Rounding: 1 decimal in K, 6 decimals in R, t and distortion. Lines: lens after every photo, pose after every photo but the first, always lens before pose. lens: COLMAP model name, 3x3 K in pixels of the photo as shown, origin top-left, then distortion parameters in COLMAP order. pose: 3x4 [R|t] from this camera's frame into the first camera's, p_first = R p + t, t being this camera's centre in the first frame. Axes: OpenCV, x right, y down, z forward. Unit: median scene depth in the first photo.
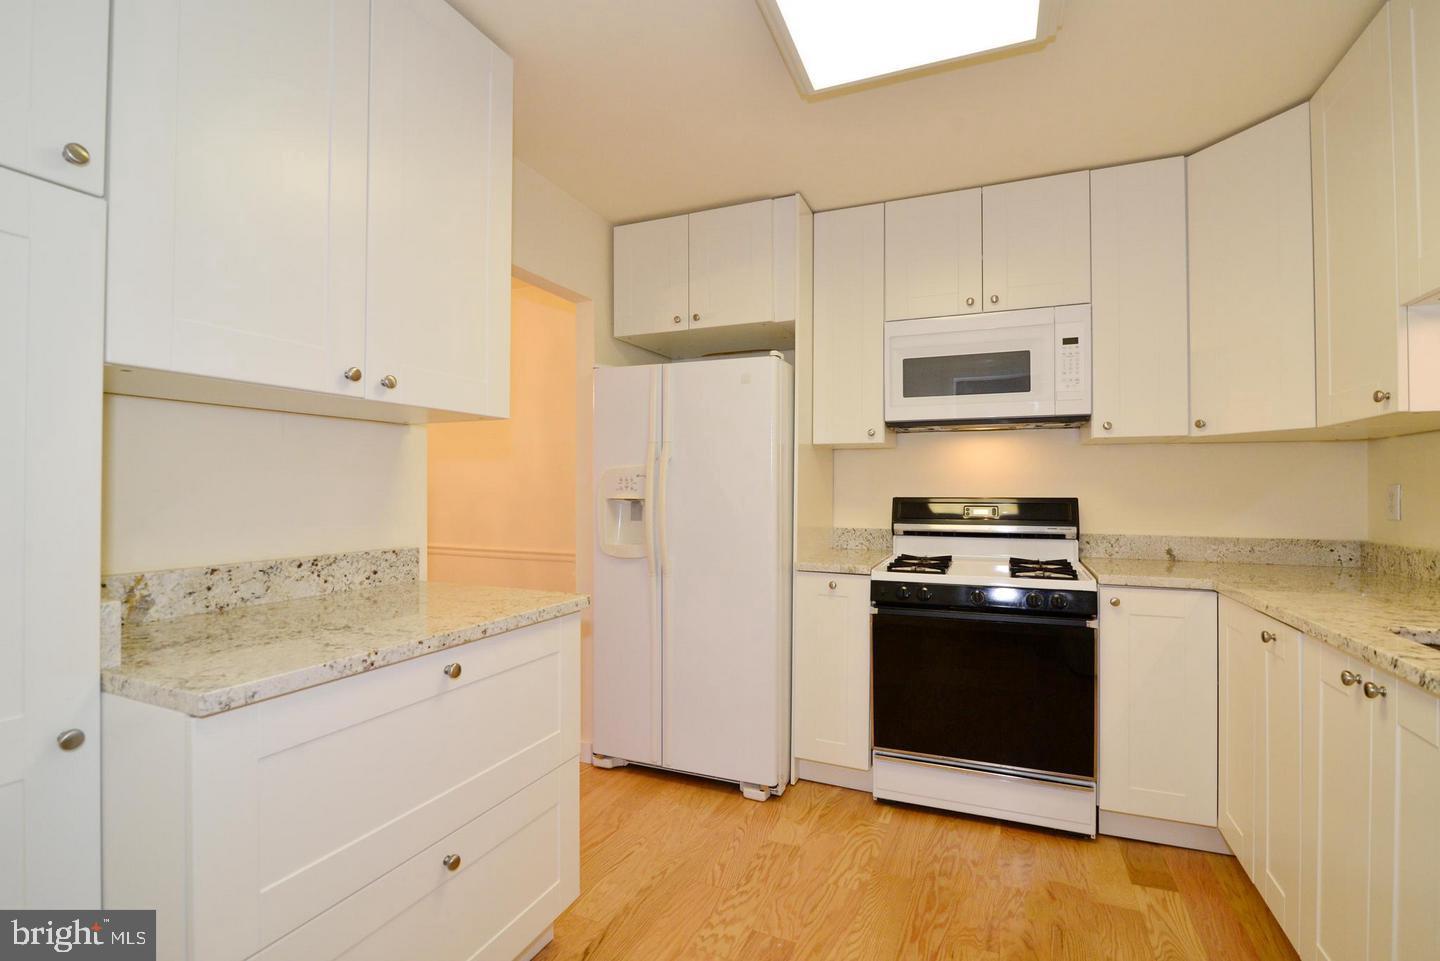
lens RADIAL K [[656.8, 0, 716.8], [0, 656.8, 484.0], [0, 0, 1]] dist [-0.018358, 0.000459]
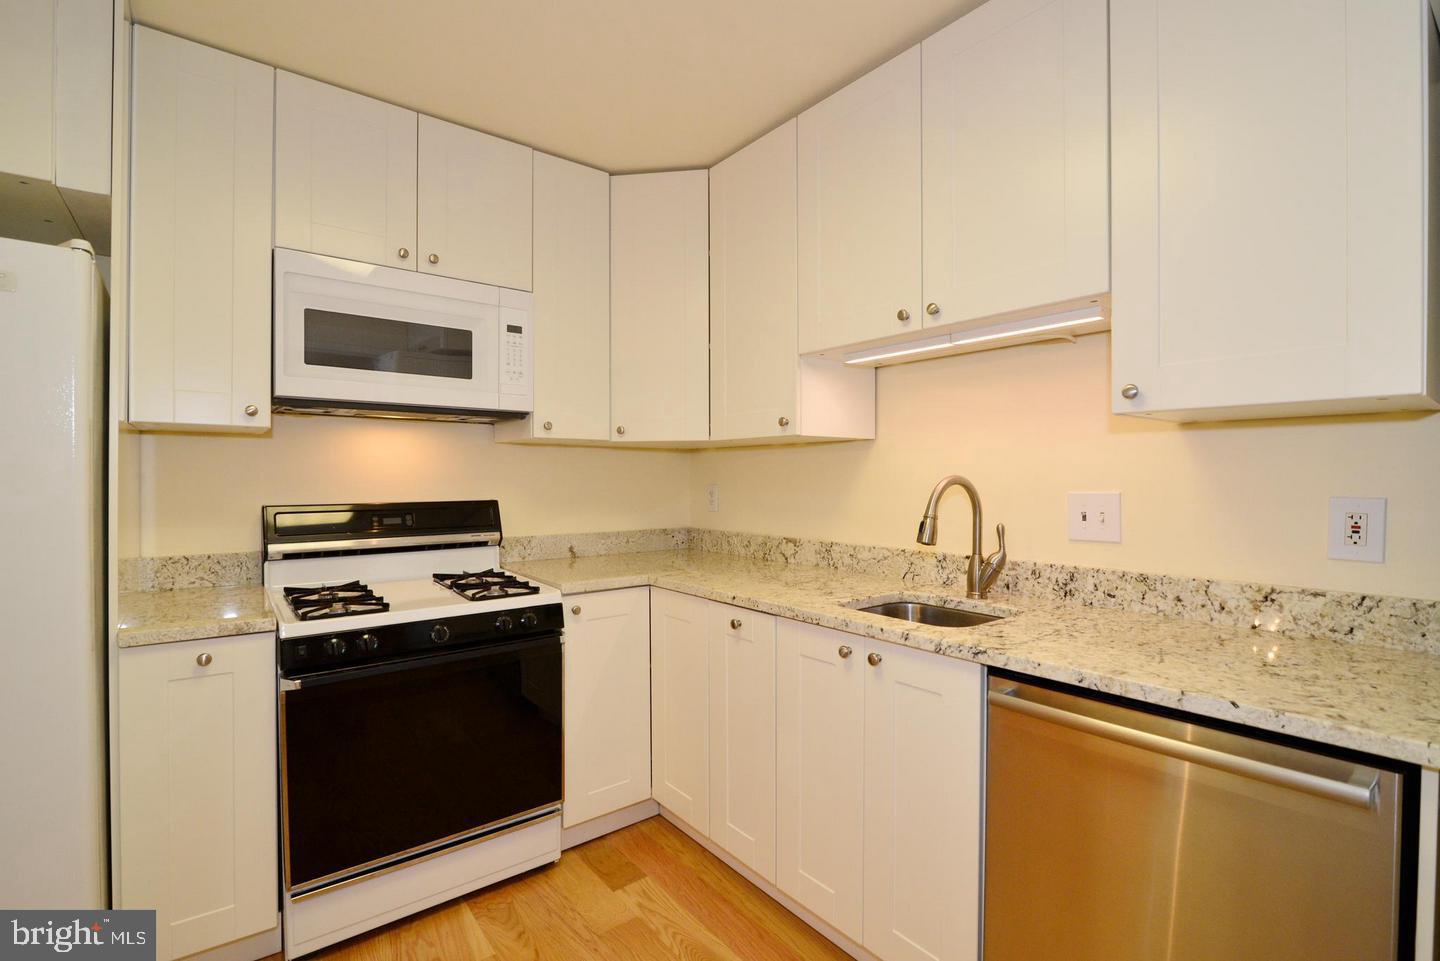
lens RADIAL K [[656.8, 0, 716.8], [0, 656.8, 484.0], [0, 0, 1]] dist [-0.018358, 0.000459]
pose [[0.479048, -0.011974, 0.877707, -0.125111], [-0.006206, 0.999836, 0.017027, -0.021454], [-0.877766, -0.013604, 0.478896, 0.315431]]
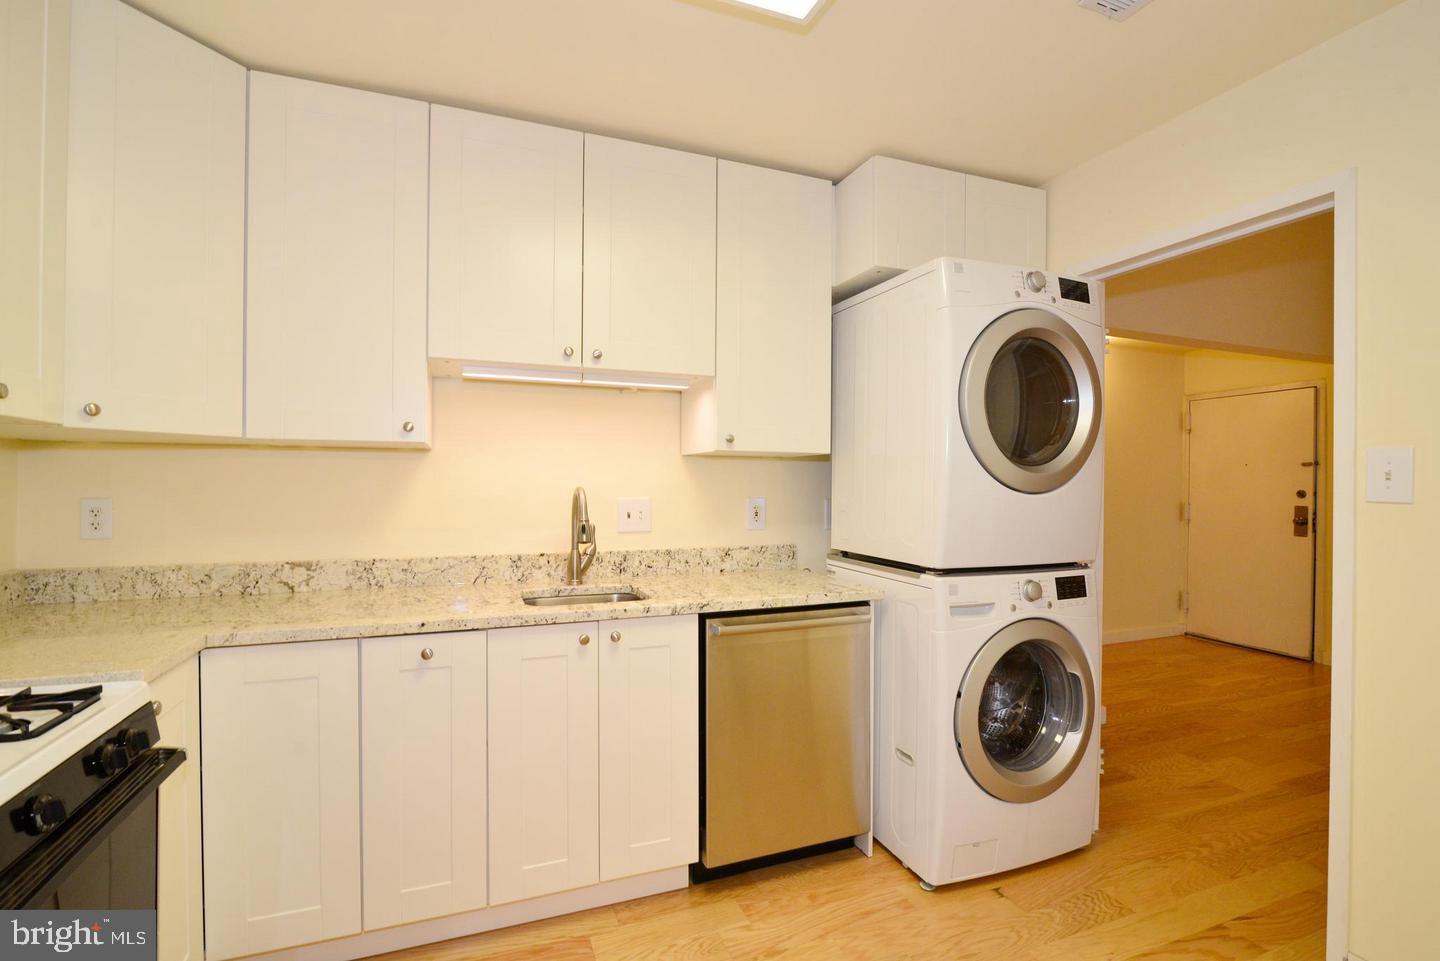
lens RADIAL K [[656.8, 0, 716.8], [0, 656.8, 484.0], [0, 0, 1]] dist [-0.018358, 0.000459]
pose [[-0.700244, -0.004170, 0.713892, -0.141349], [-0.011678, 0.999916, -0.005615, -0.021444], [-0.713808, -0.012269, -0.700233, 0.933690]]
